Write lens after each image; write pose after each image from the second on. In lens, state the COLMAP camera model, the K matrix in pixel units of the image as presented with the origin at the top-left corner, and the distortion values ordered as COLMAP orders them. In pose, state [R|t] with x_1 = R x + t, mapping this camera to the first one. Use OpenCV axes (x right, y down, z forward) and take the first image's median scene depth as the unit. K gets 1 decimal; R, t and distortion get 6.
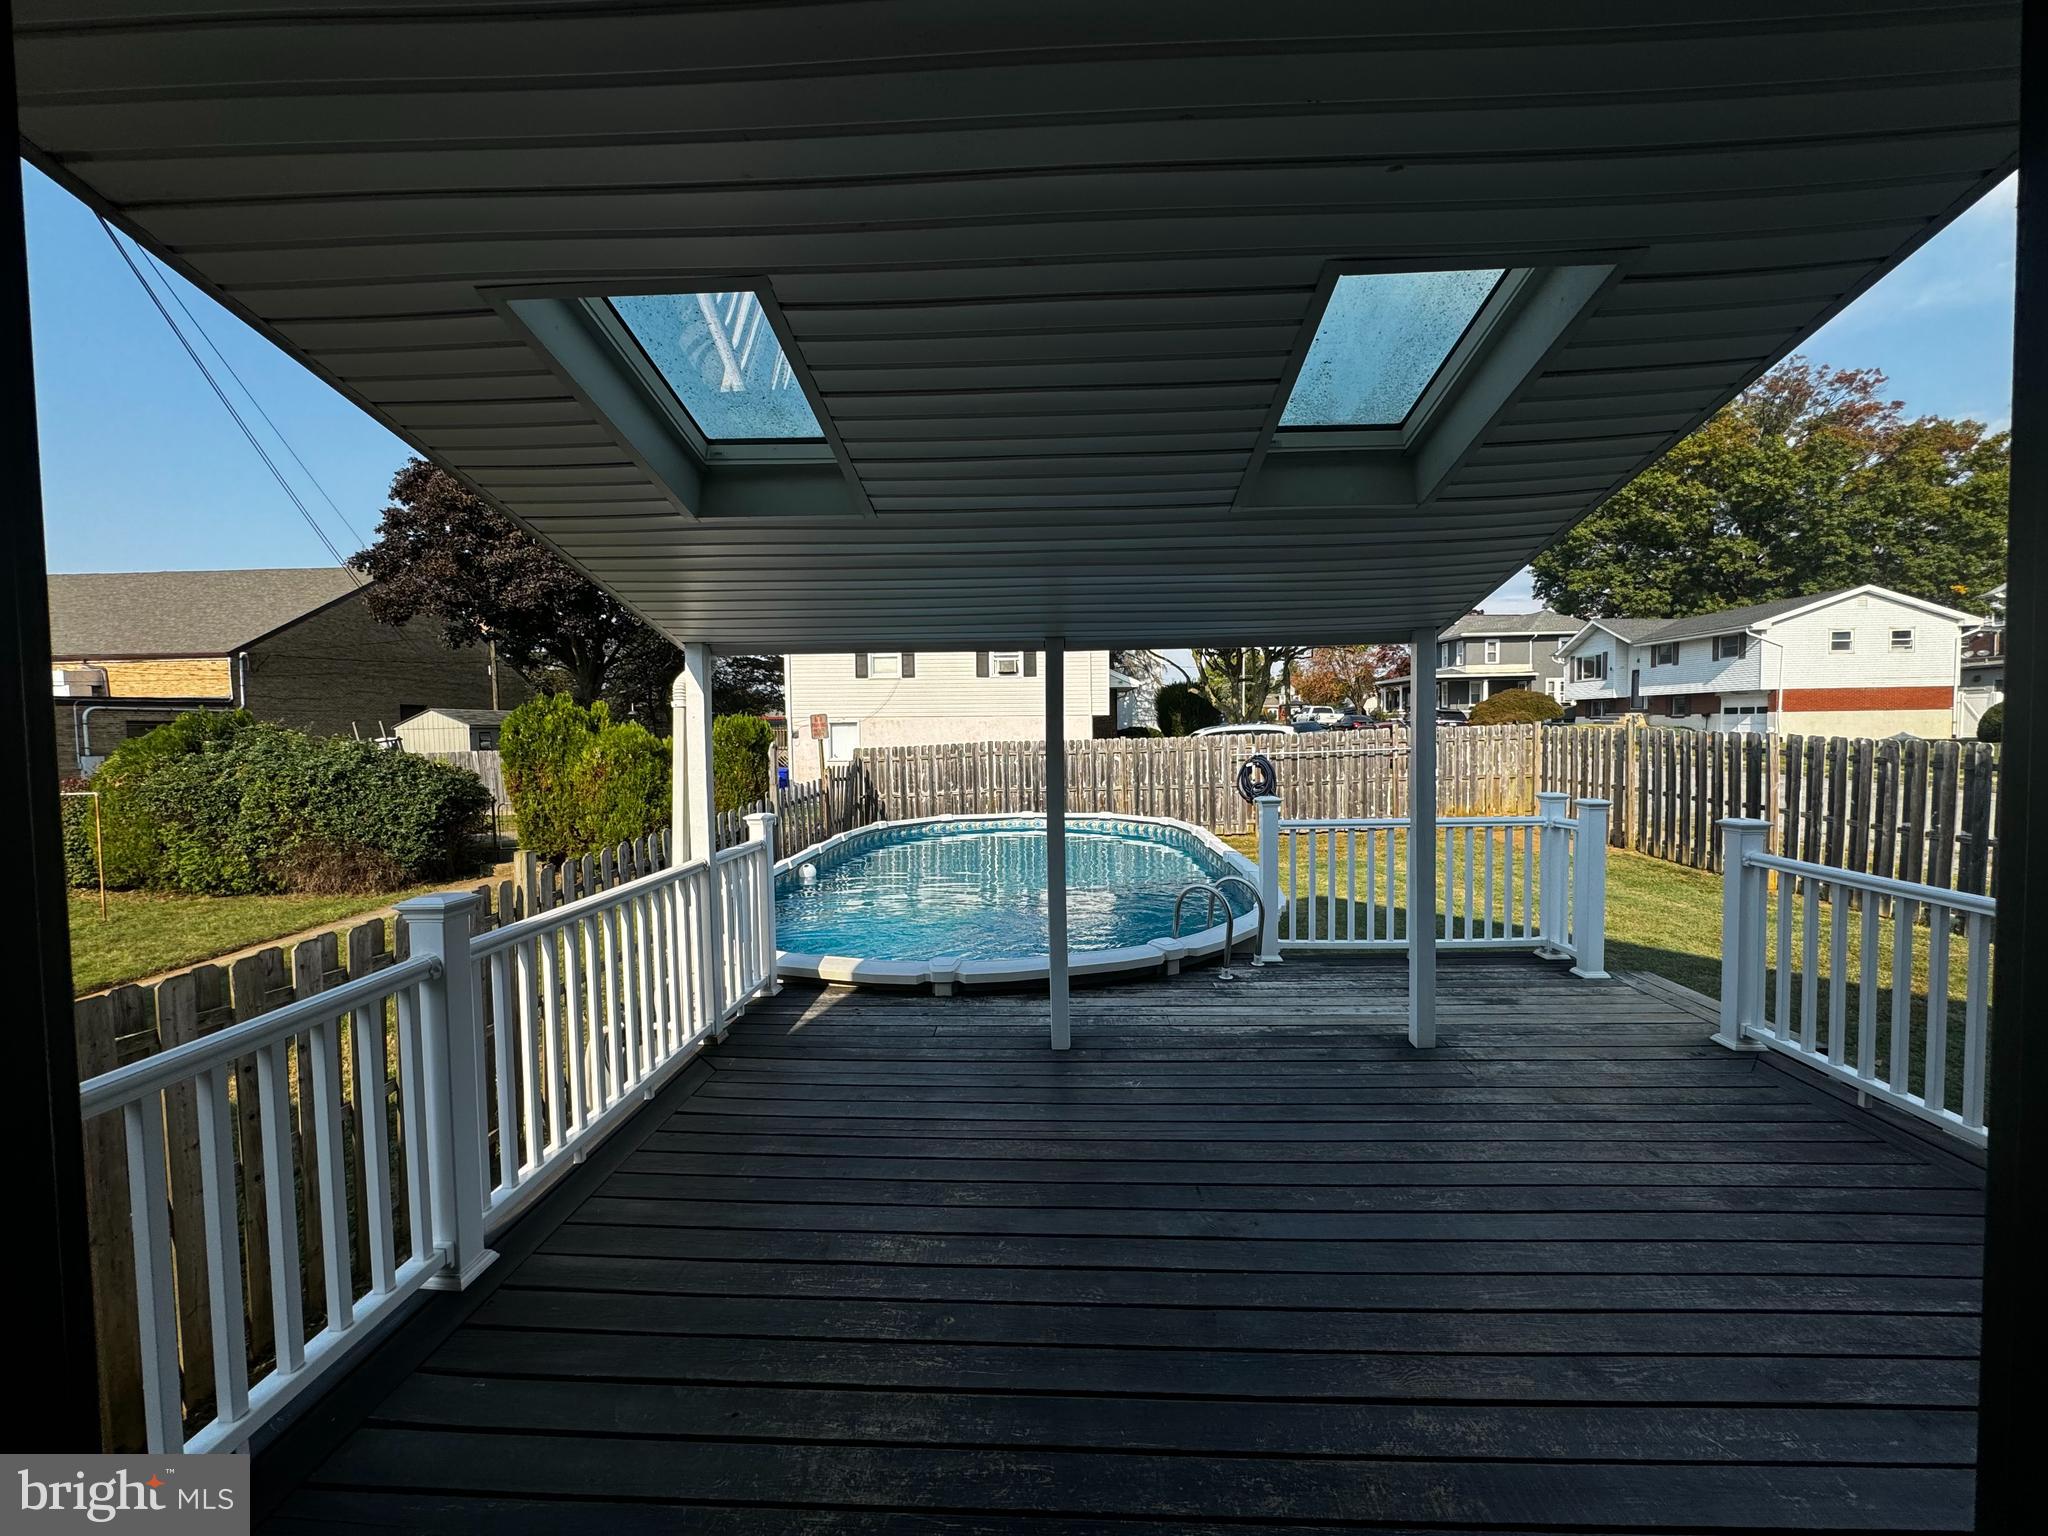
lens RADIAL K [[817.5, 0, 1026.3], [0, 817.5, 765.9], [0, 0, 1]] dist [-0.001233, -0.000334]
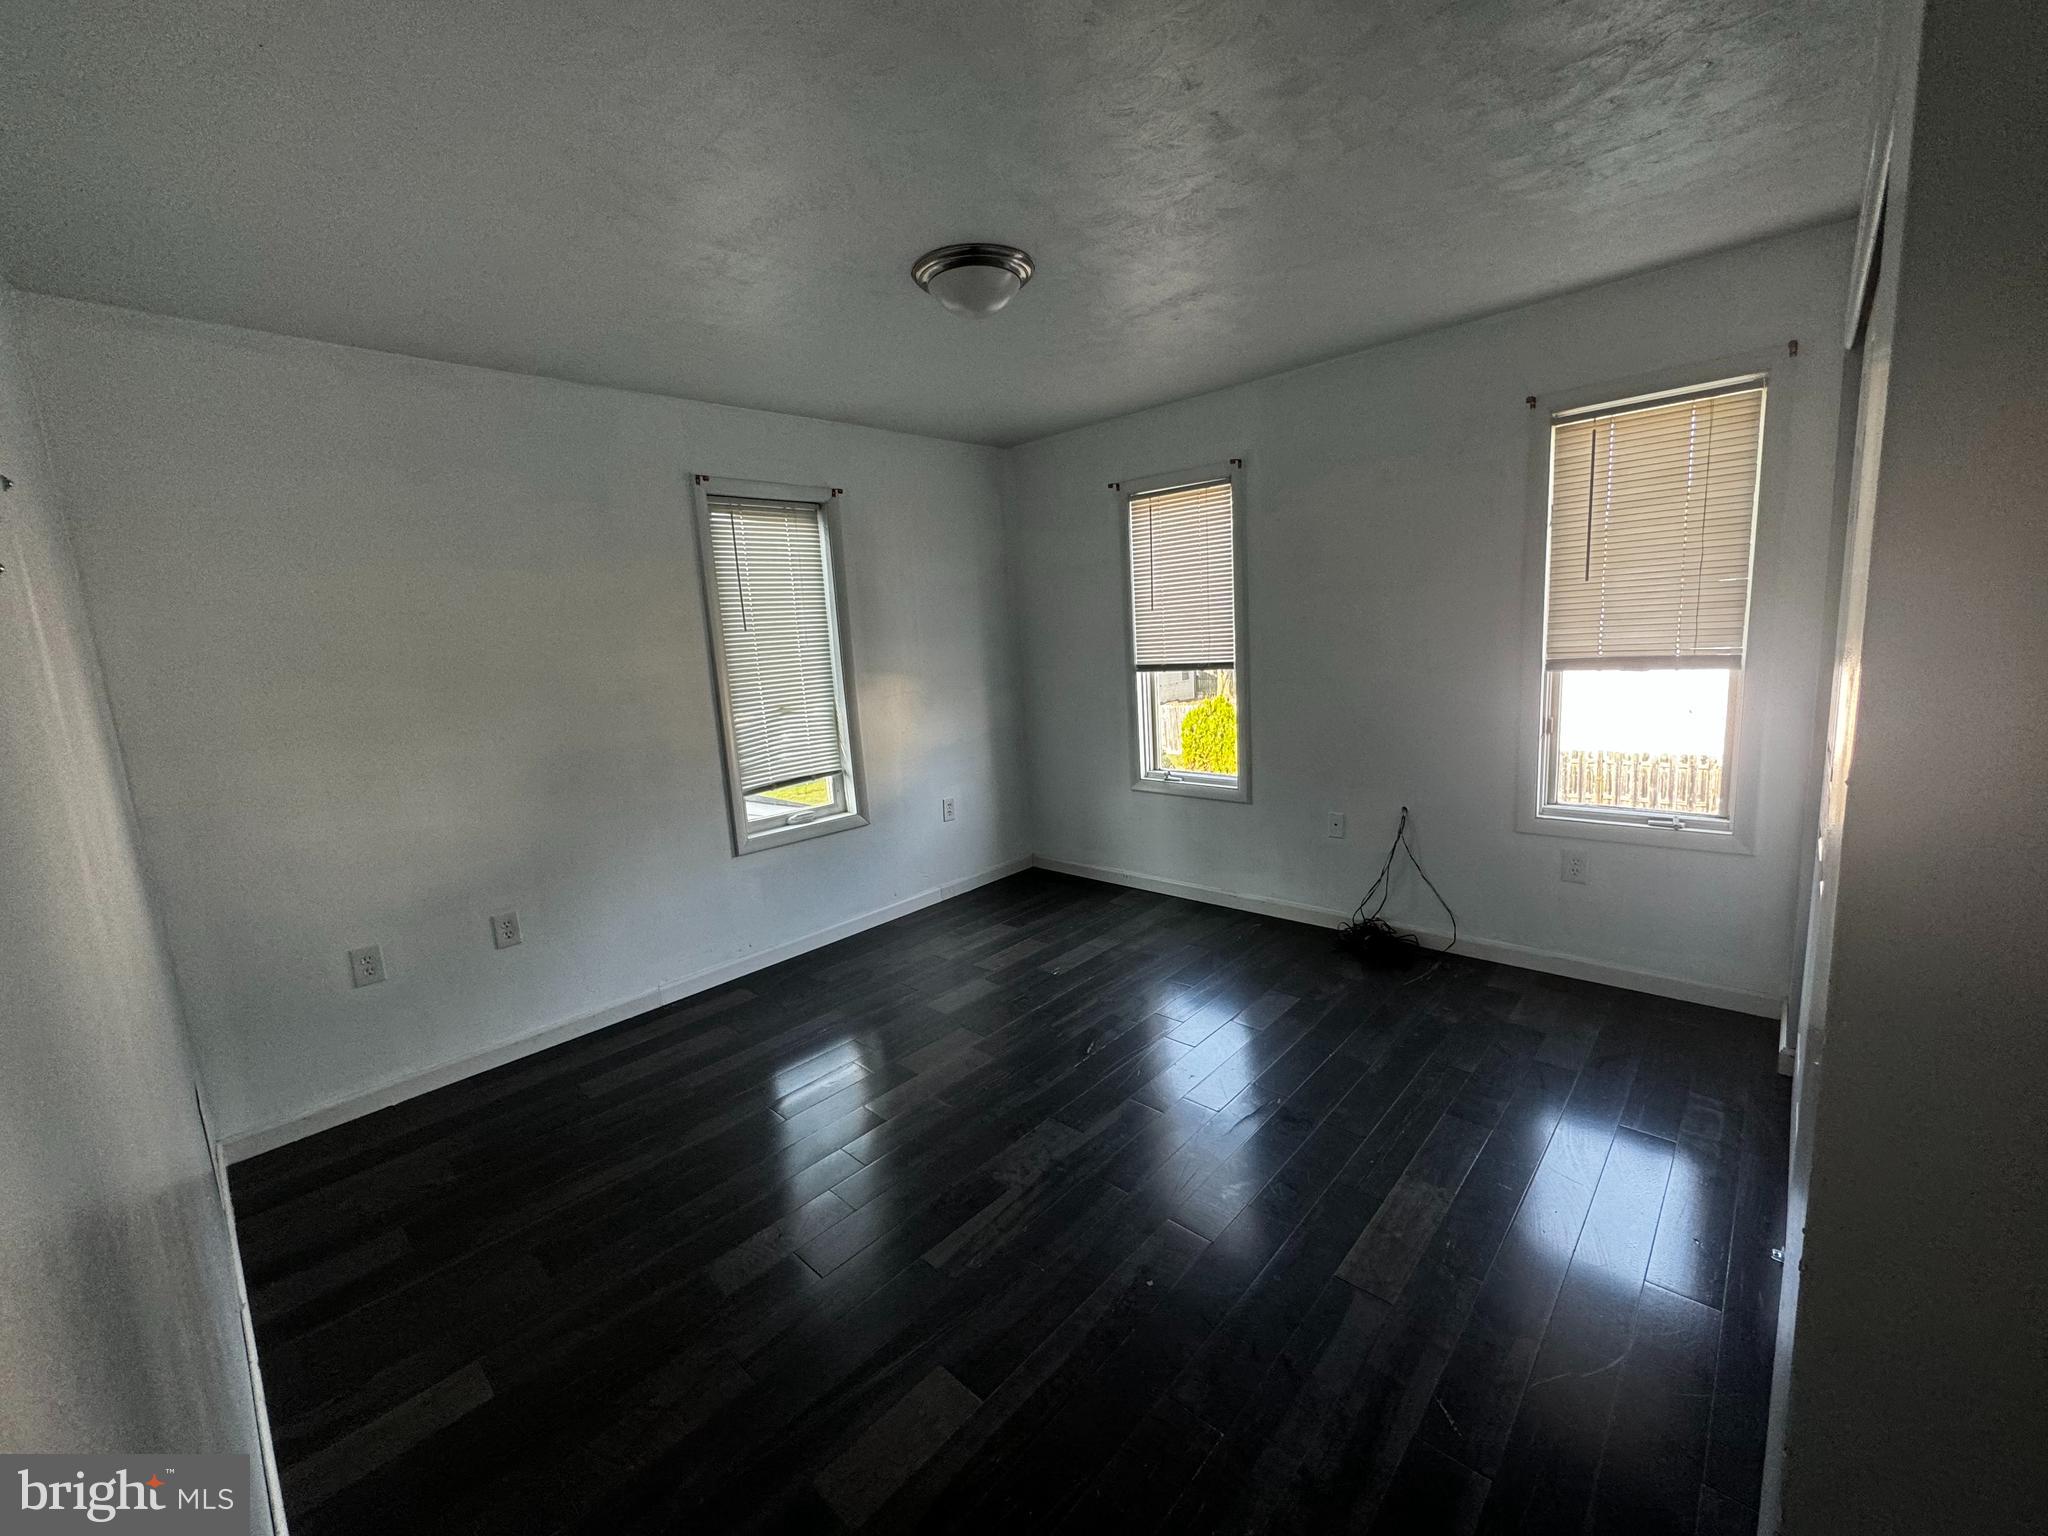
lens RADIAL K [[817.5, 0, 1022.4], [0, 817.5, 762.0], [0, 0, 1]] dist [-0.001233, -0.000334]
pose [[0.759692, 0.073271, -0.646142, 0.067343], [0.023347, 0.989918, 0.139704, -0.173947], [0.649863, -0.121217, 0.750323, -0.239371]]
